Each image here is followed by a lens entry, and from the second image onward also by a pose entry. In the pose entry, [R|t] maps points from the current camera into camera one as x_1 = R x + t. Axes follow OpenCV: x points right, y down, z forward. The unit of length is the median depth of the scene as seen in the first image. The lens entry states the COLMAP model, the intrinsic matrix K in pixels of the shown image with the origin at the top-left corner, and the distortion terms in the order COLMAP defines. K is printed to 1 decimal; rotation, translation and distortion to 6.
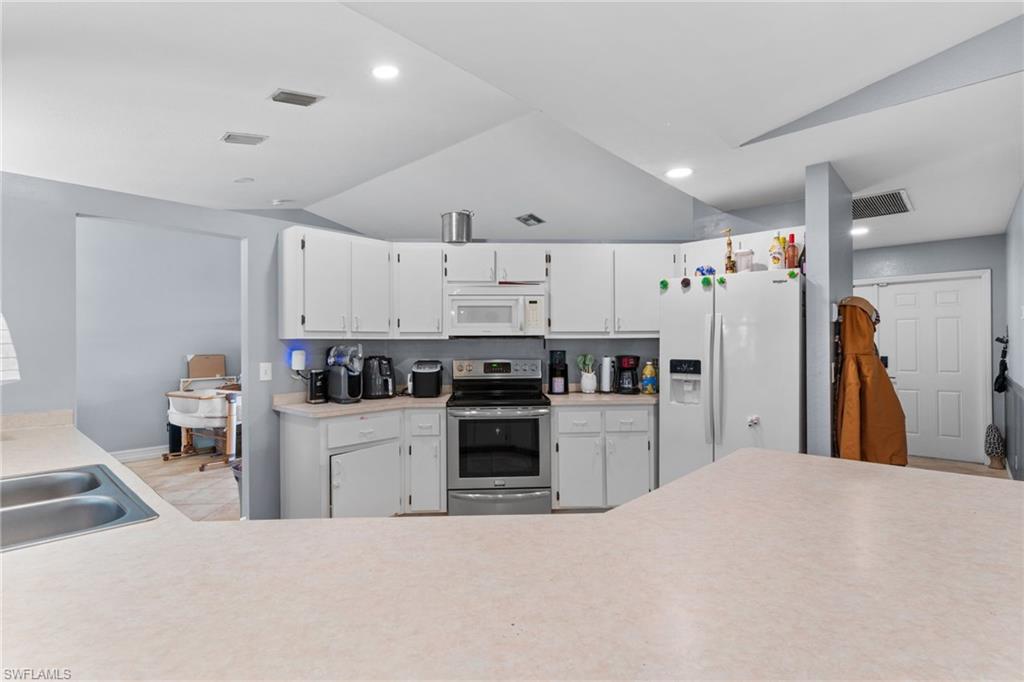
lens RADIAL K [[482.9, 0, 512.0], [0, 482.9, 341.0], [0, 0, 1]] dist [0.001467, 0.000142]
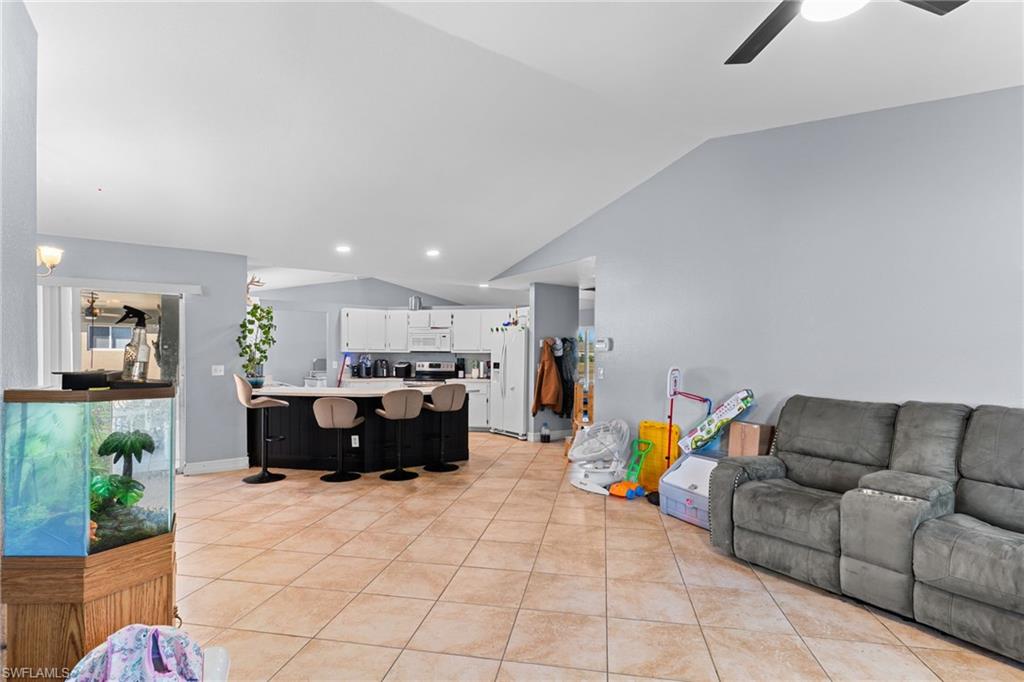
lens RADIAL K [[490.2, 0, 510.8], [0, 490.2, 358.0], [0, 0, 1]] dist [0.000007, 0.000054]
pose [[0.971565, 0.011438, -0.236496, 0.863658], [-0.008092, 0.999853, 0.015113, -0.016573], [0.236634, -0.012770, 0.971515, -1.112339]]
